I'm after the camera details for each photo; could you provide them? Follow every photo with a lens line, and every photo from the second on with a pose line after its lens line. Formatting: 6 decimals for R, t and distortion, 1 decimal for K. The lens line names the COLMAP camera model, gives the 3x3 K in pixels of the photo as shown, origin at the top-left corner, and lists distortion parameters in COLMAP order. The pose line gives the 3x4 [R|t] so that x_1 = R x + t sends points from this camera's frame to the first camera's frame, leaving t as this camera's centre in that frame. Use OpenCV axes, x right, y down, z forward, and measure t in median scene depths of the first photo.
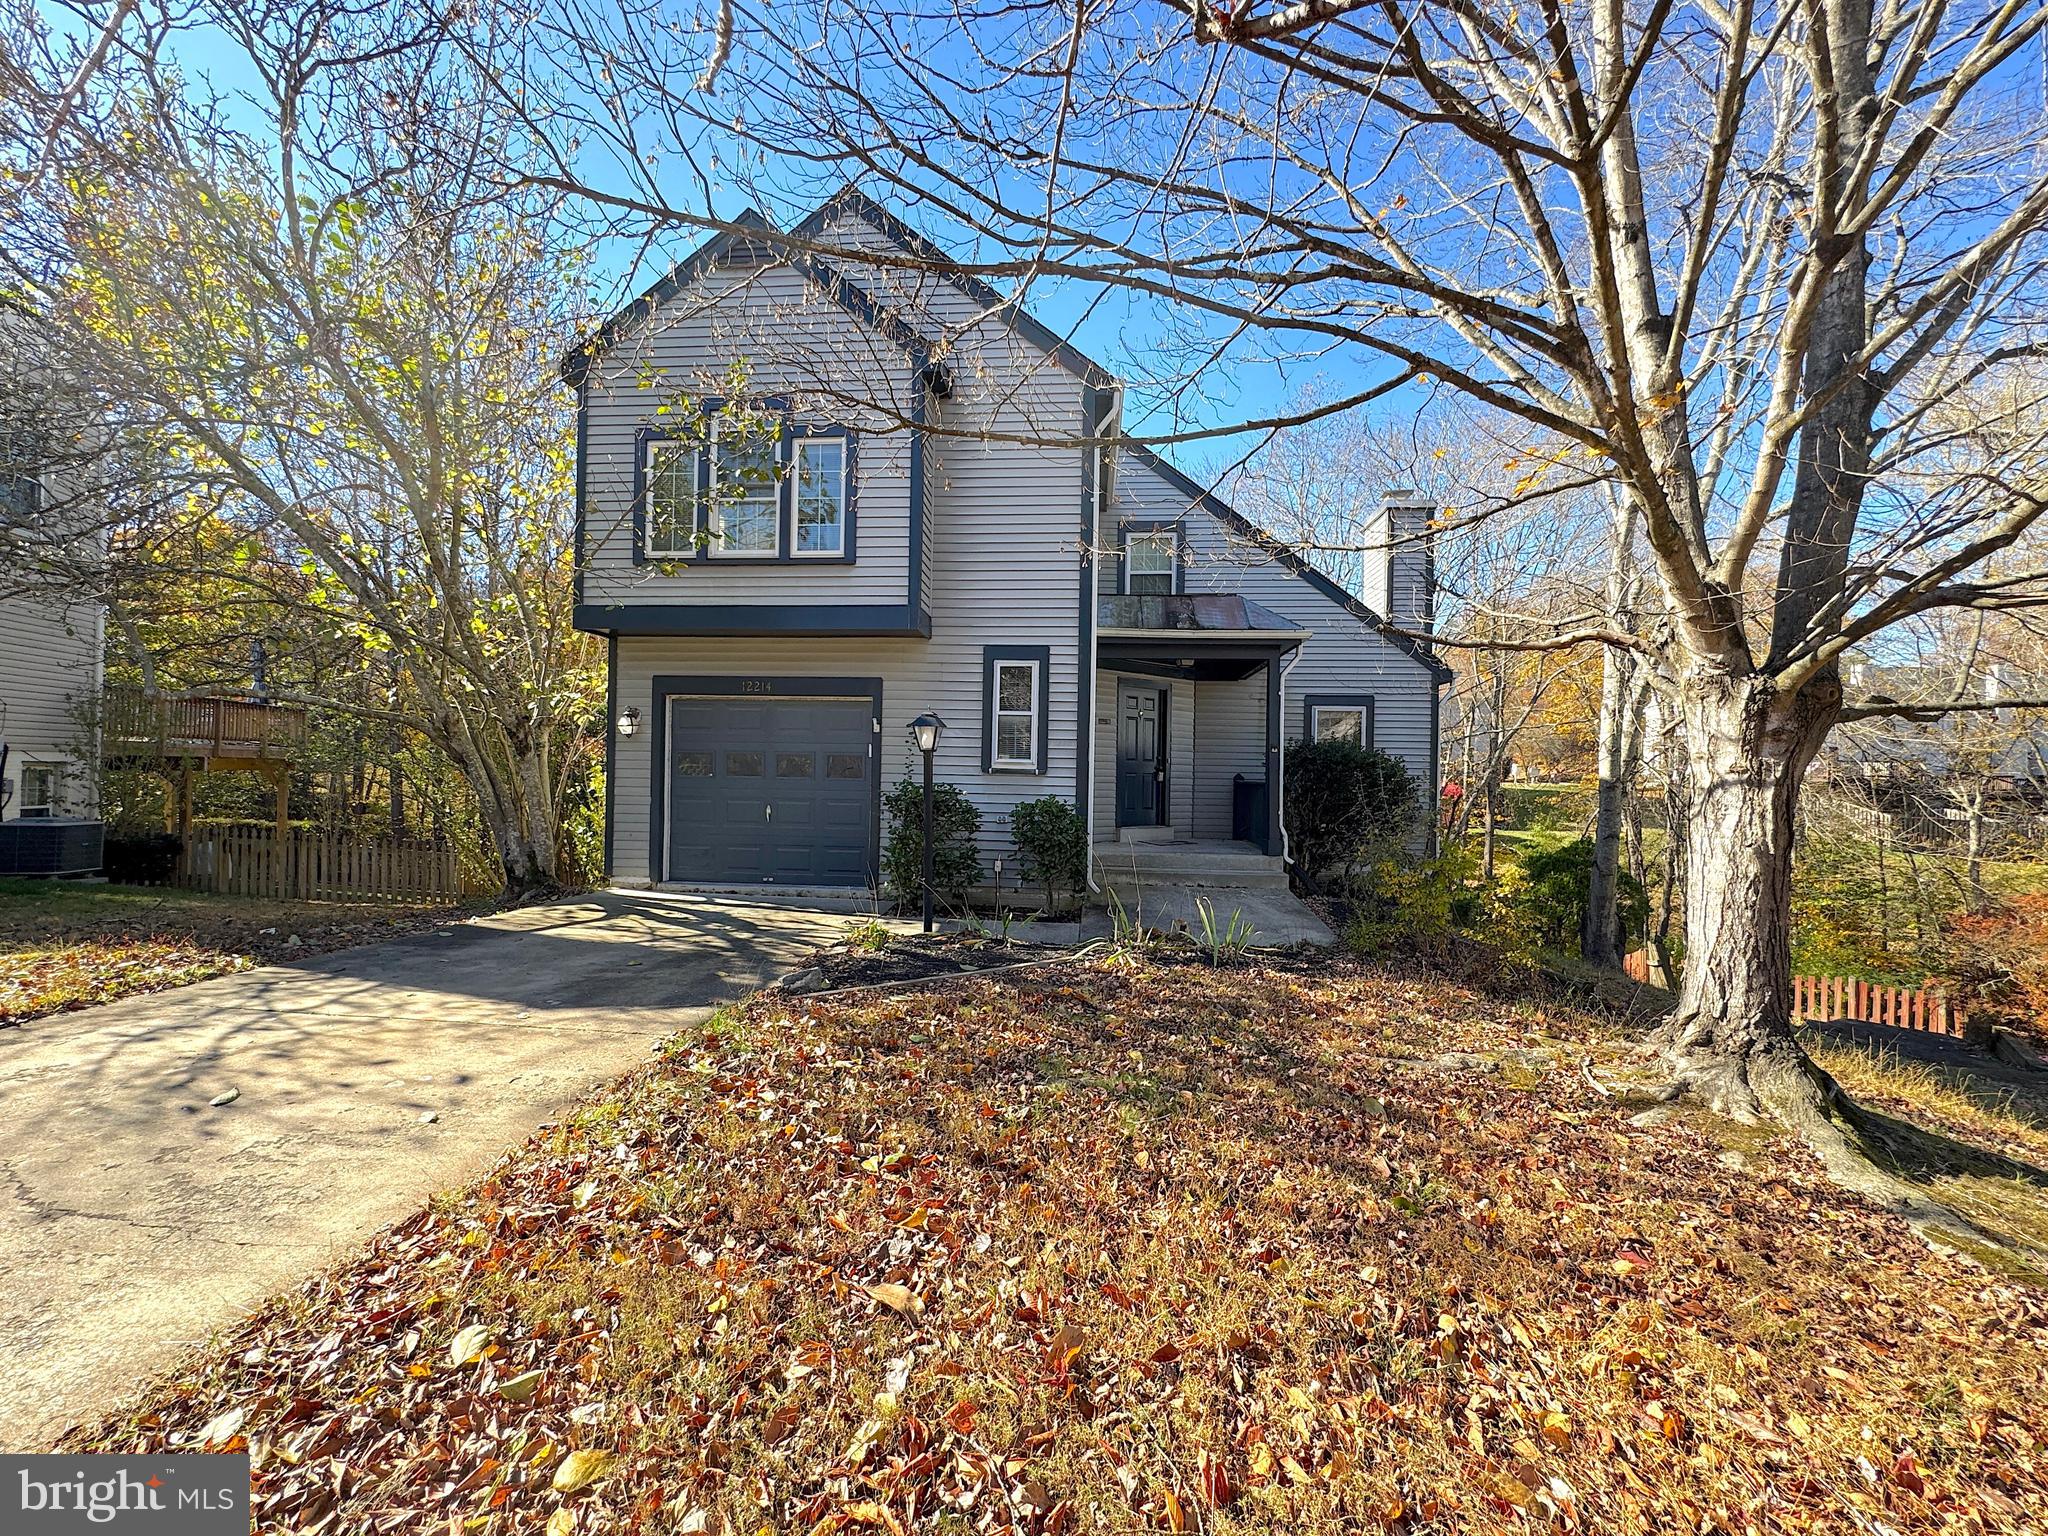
lens RADIAL K [[816.3, 0, 1024.2], [0, 816.3, 772.5], [0, 0, 1]] dist [-0.003285, 0.000584]
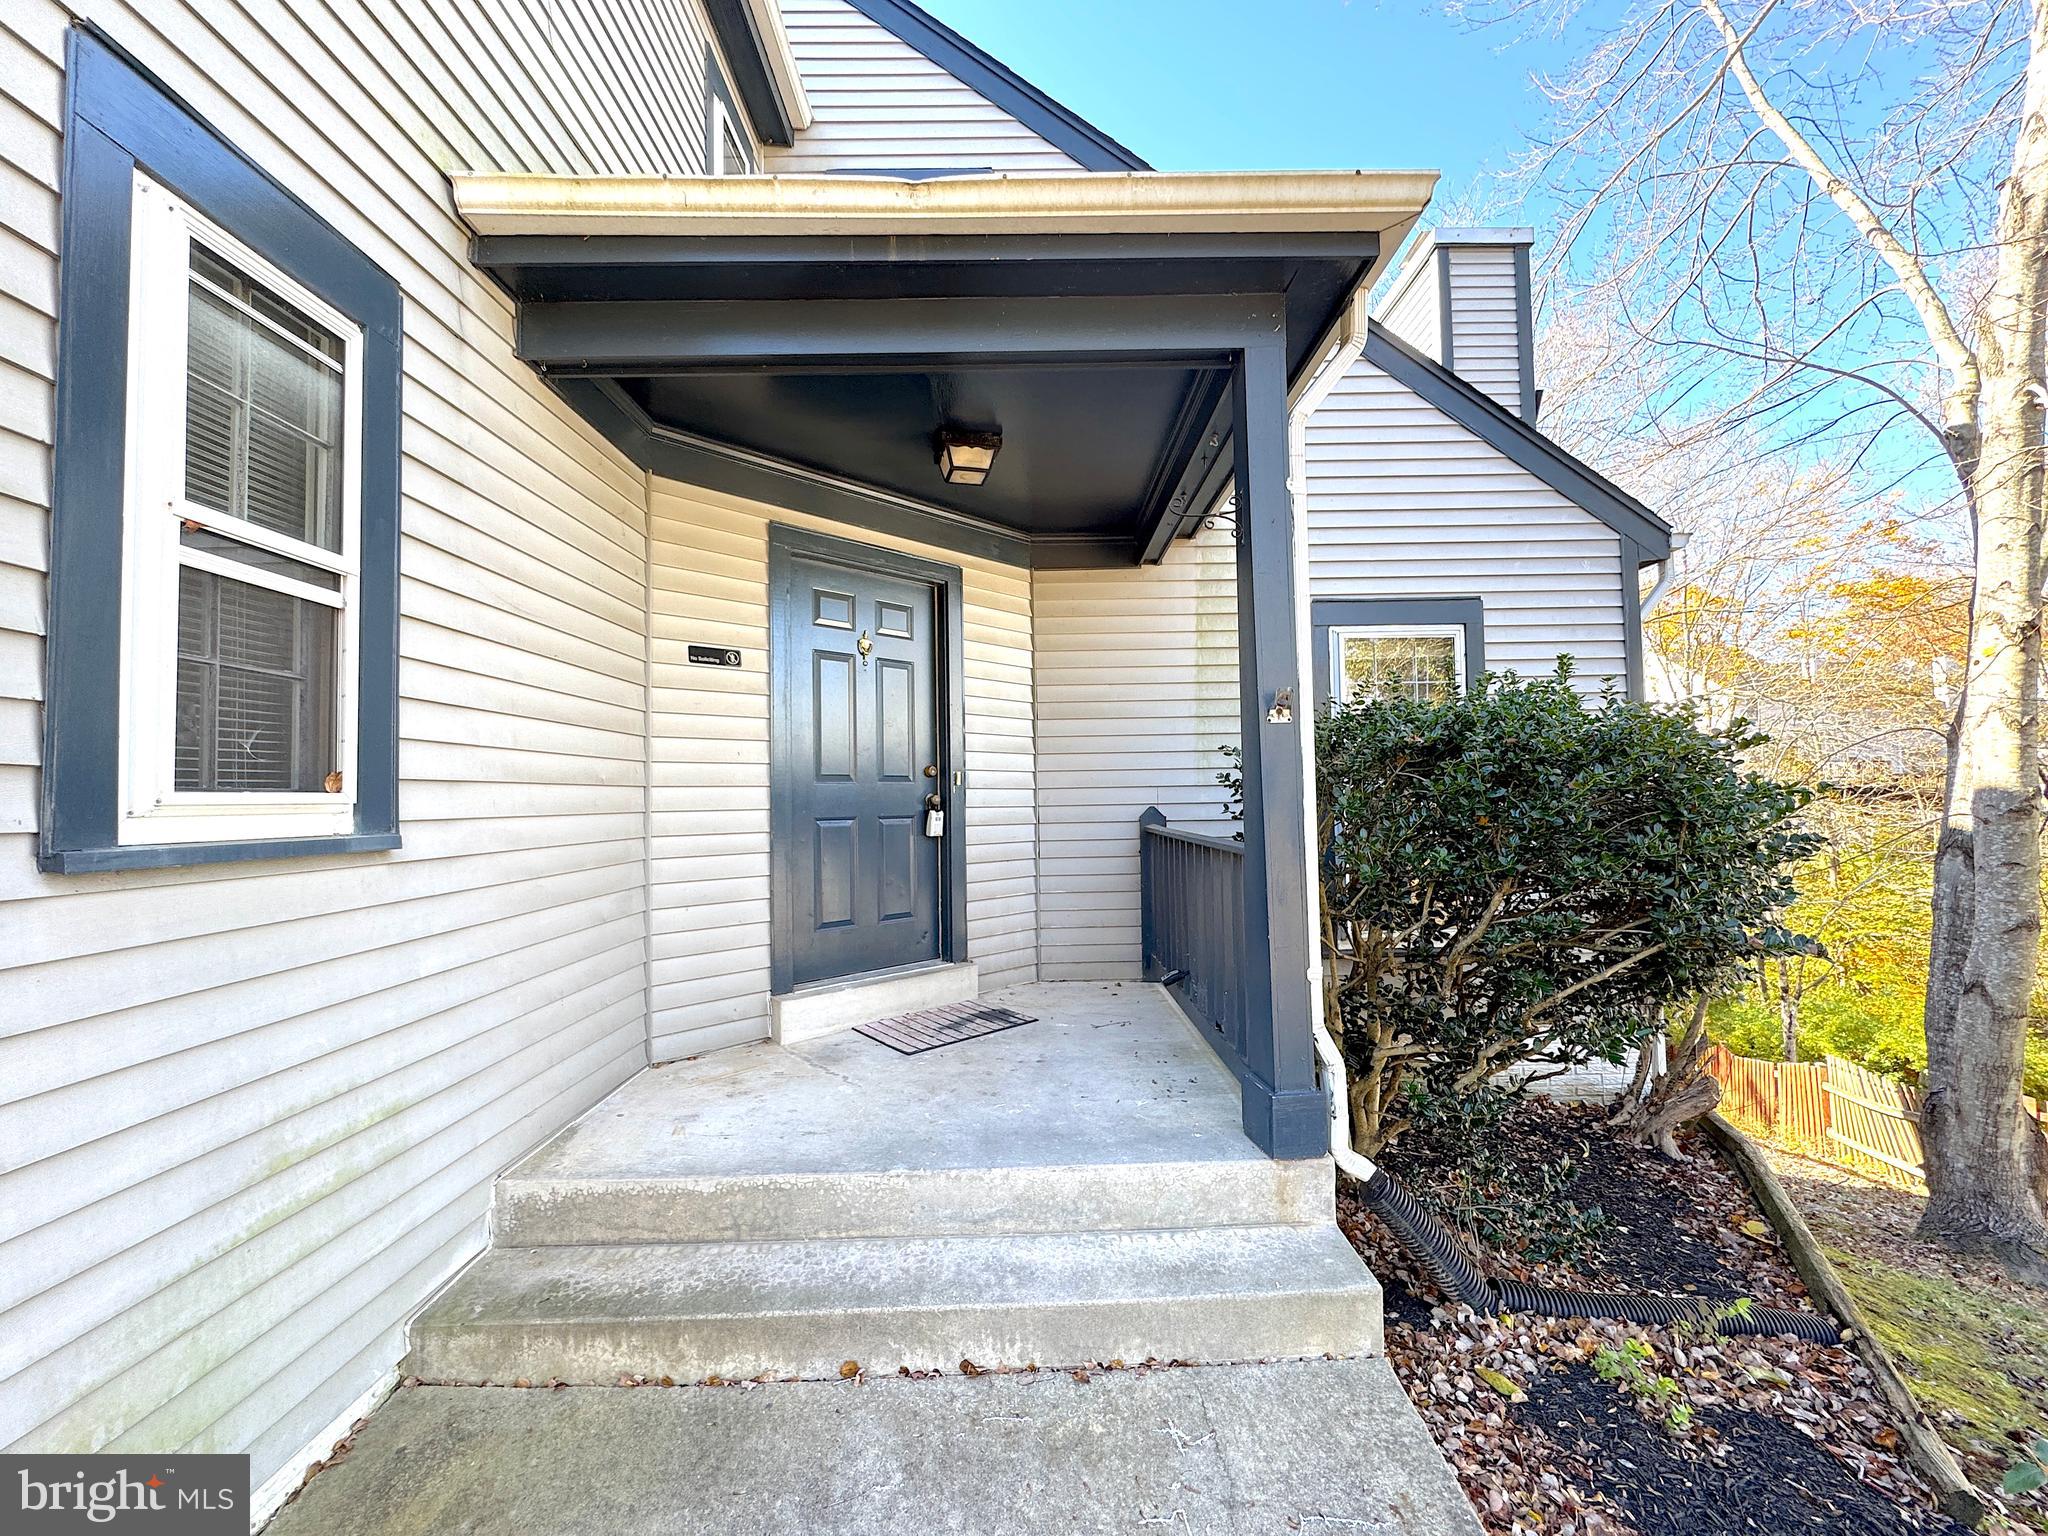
lens RADIAL K [[801.9, 0, 1024.0], [0, 801.9, 768.0], [0, 0, 1]] dist [-0.002469, -0.000119]
pose [[0.996350, -0.031456, 0.079353, 0.242019], [0.033679, 0.999073, -0.026830, -0.011380], [-0.078436, 0.029405, 0.996485, 0.879721]]
